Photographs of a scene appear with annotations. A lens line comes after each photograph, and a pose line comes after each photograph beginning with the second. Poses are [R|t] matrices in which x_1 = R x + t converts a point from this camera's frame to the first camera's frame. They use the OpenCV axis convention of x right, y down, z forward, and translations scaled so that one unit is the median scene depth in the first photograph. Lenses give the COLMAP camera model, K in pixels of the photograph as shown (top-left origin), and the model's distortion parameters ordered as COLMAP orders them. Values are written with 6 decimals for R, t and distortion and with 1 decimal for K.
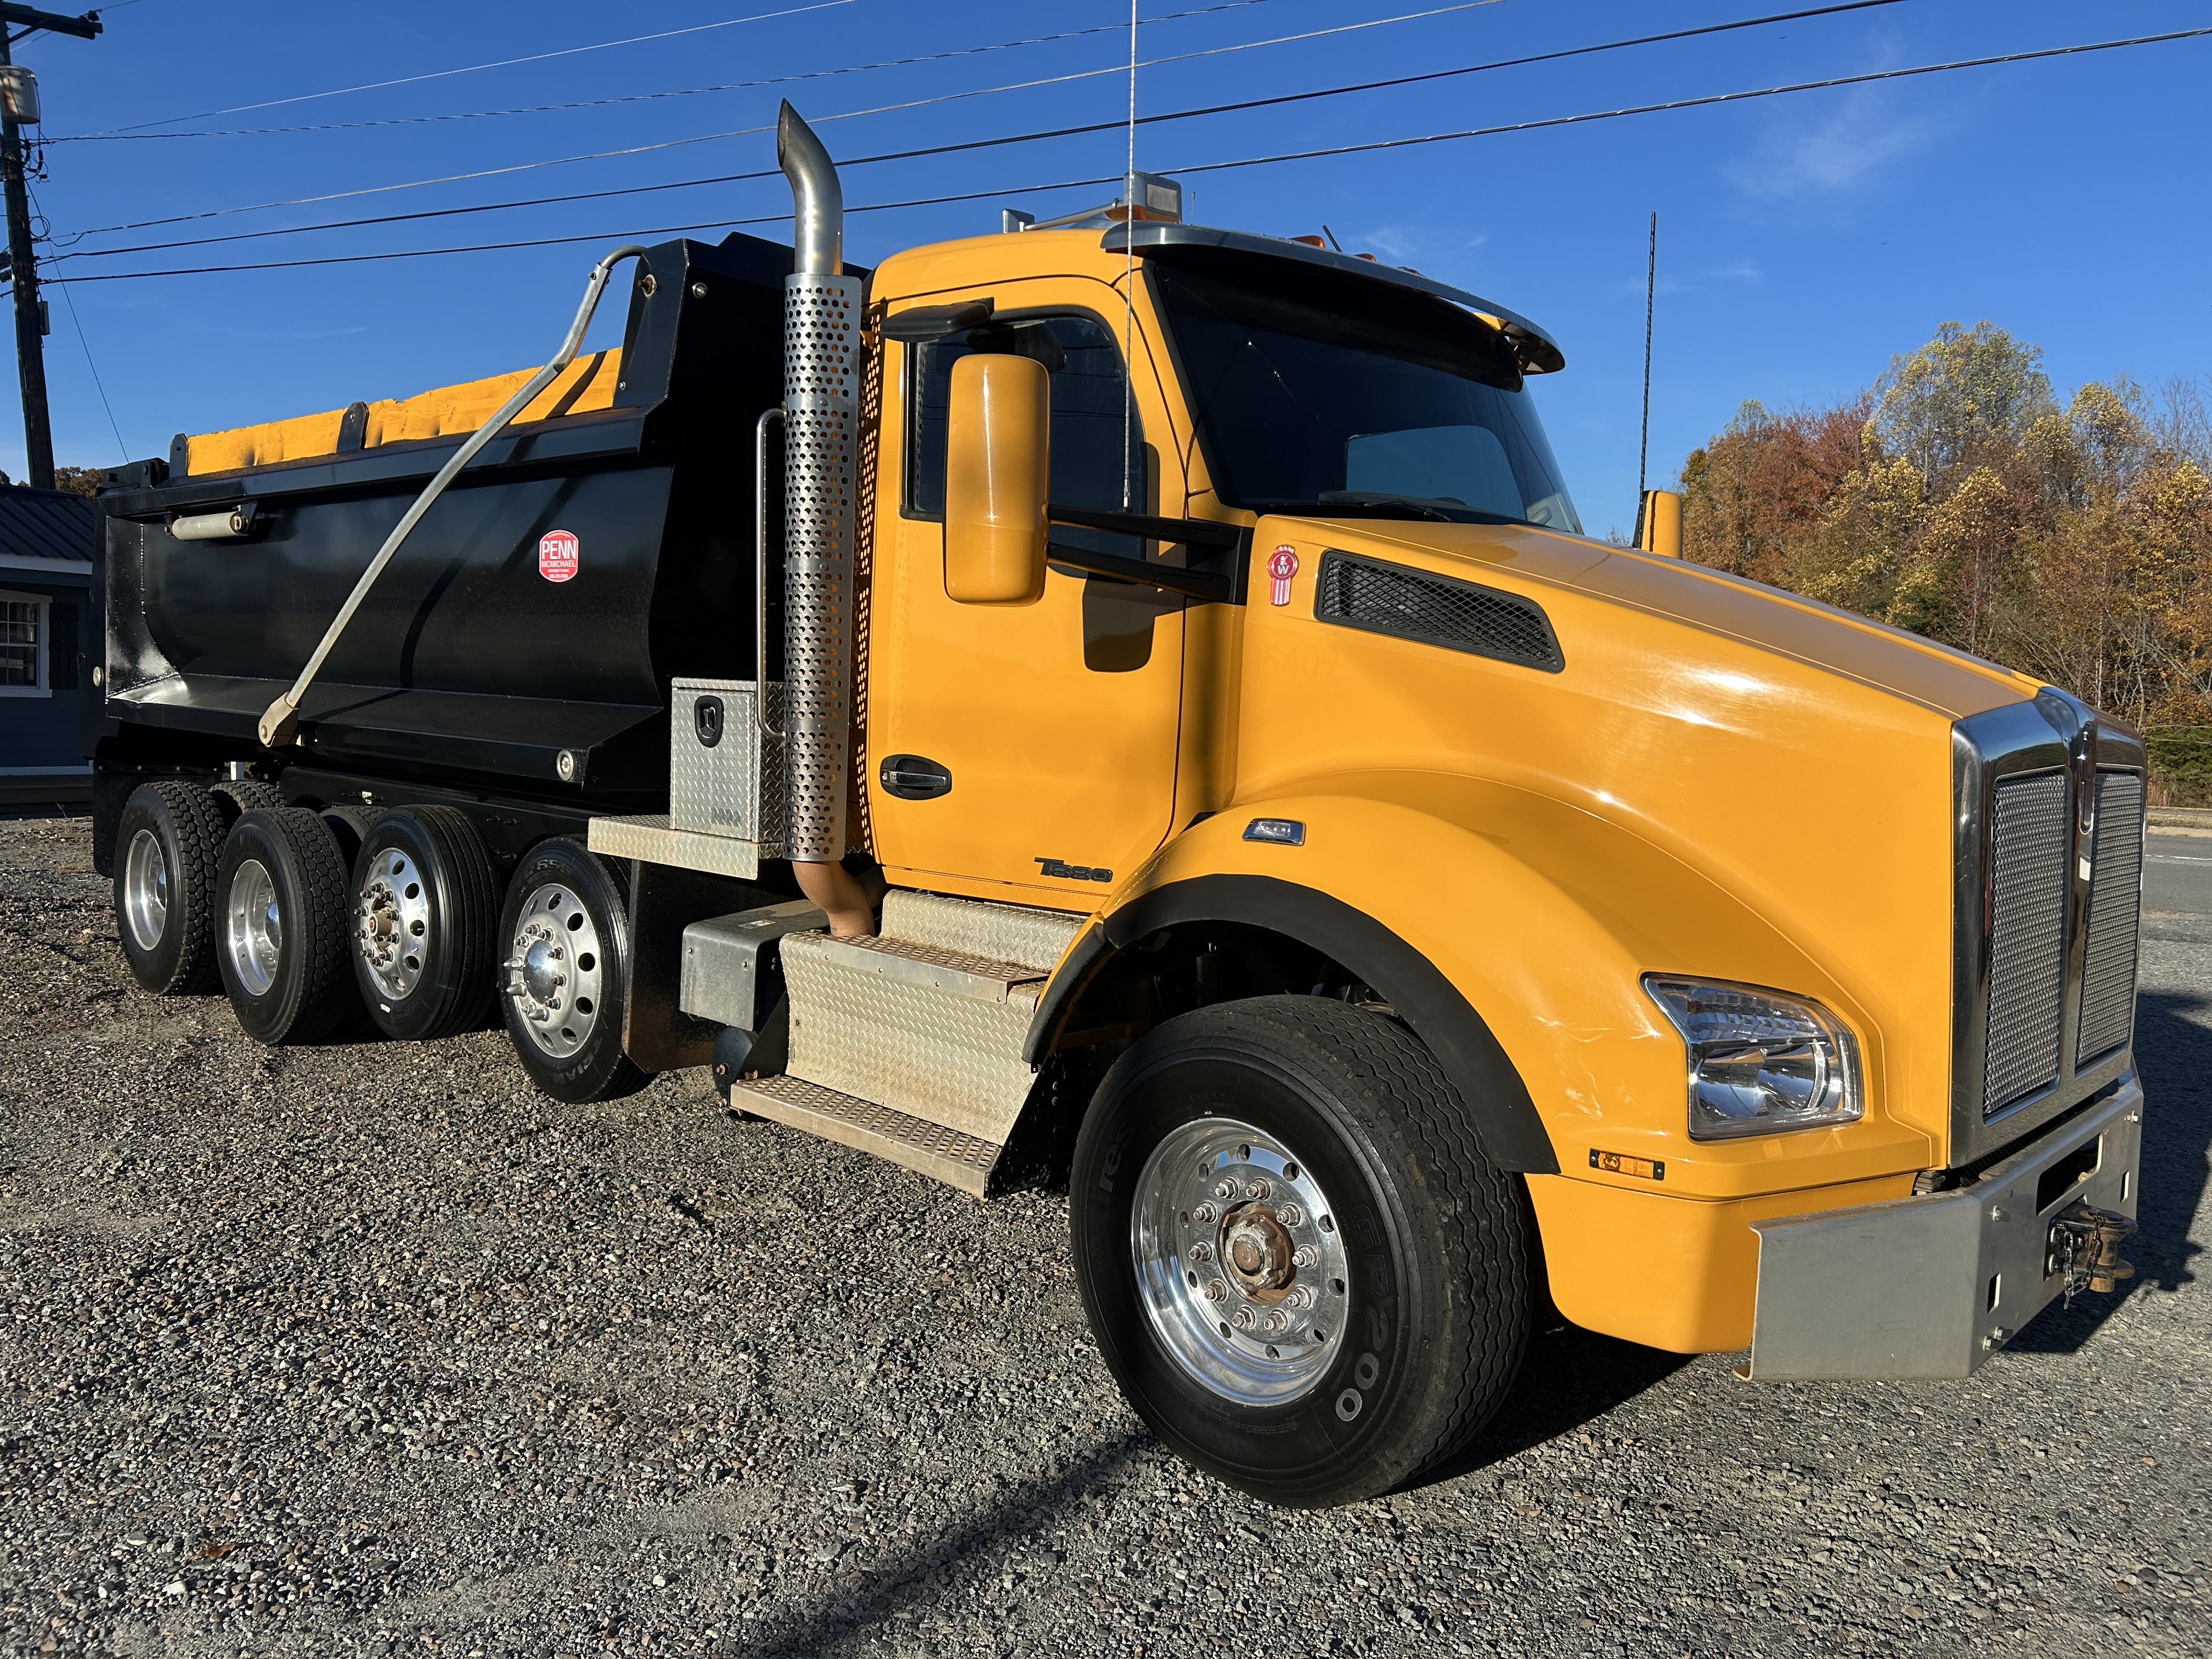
lens RADIAL K [[1688.0, 0, 1096.5], [0, 1688.0, 789.9], [0, 0, 1]] dist [0.029267, -0.042481]
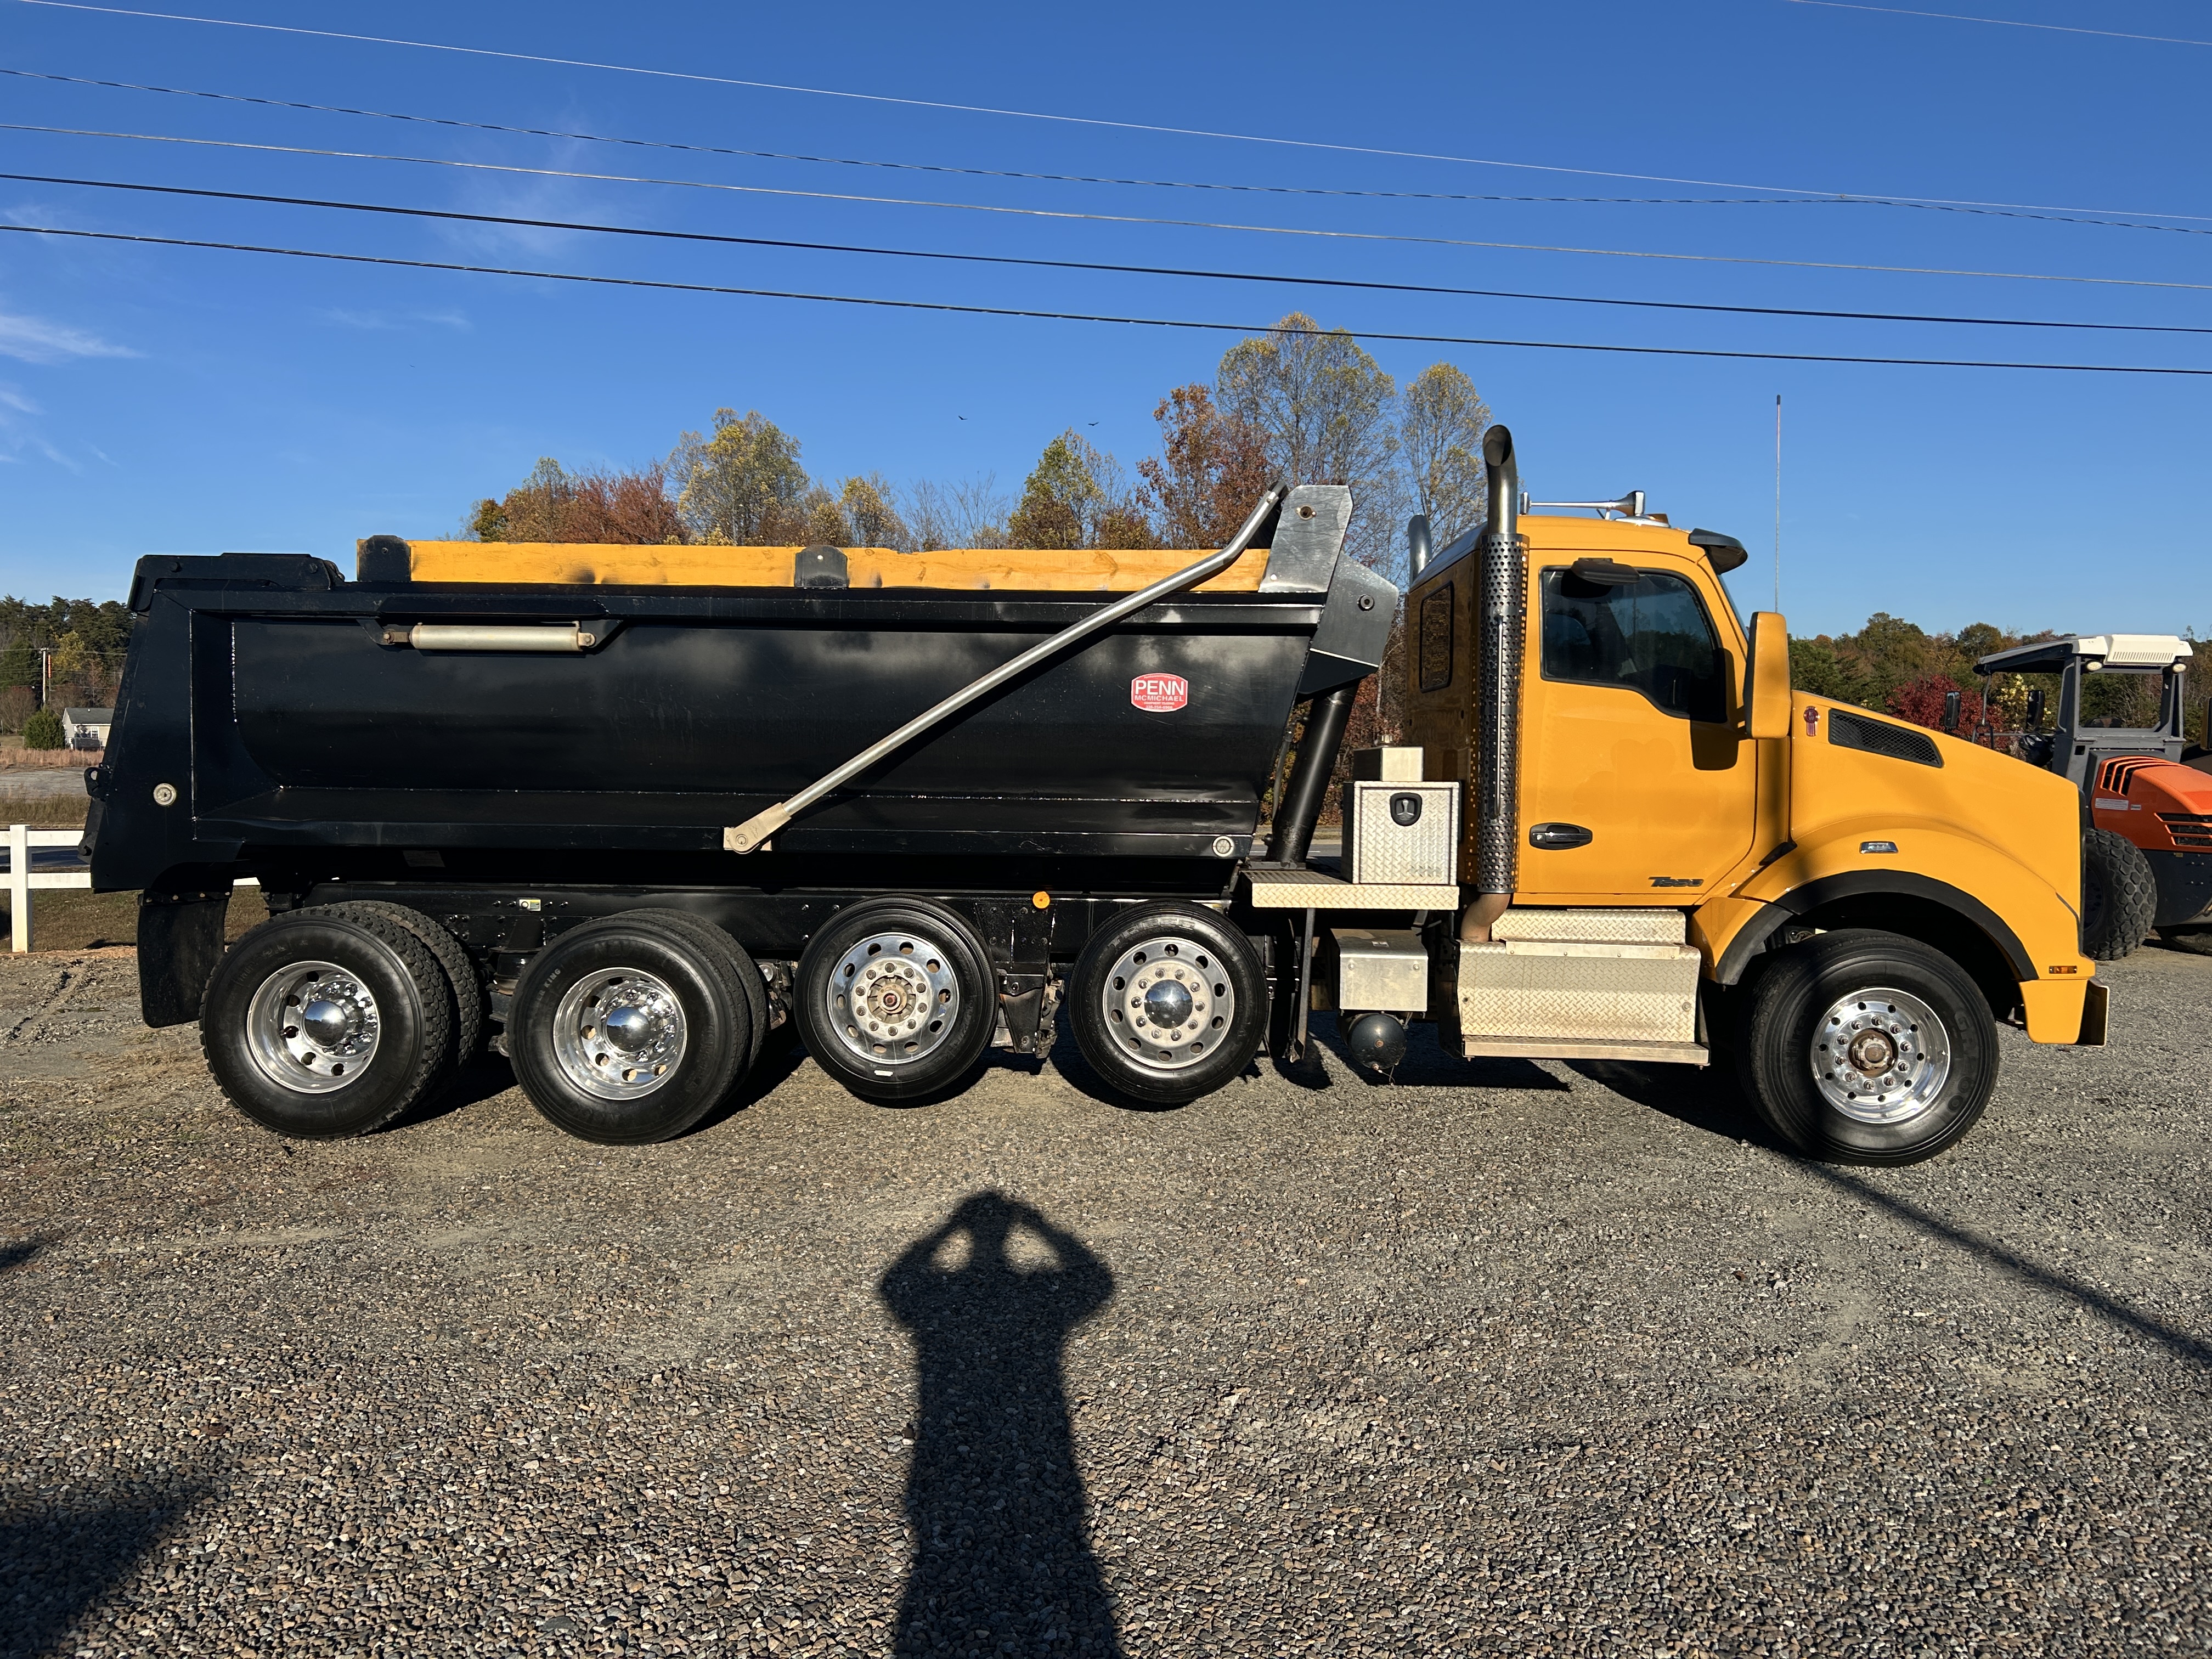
lens RADIAL K [[1688.0, 0, 1098.1], [0, 1688.0, 828.8], [0, 0, 1]] dist [0.029267, -0.042481]
pose [[0.732161, -0.055187, 0.678892, -1.356489], [0.055590, 0.998229, 0.021194, -0.064849], [-0.678859, 0.022222, 0.733932, 0.079012]]
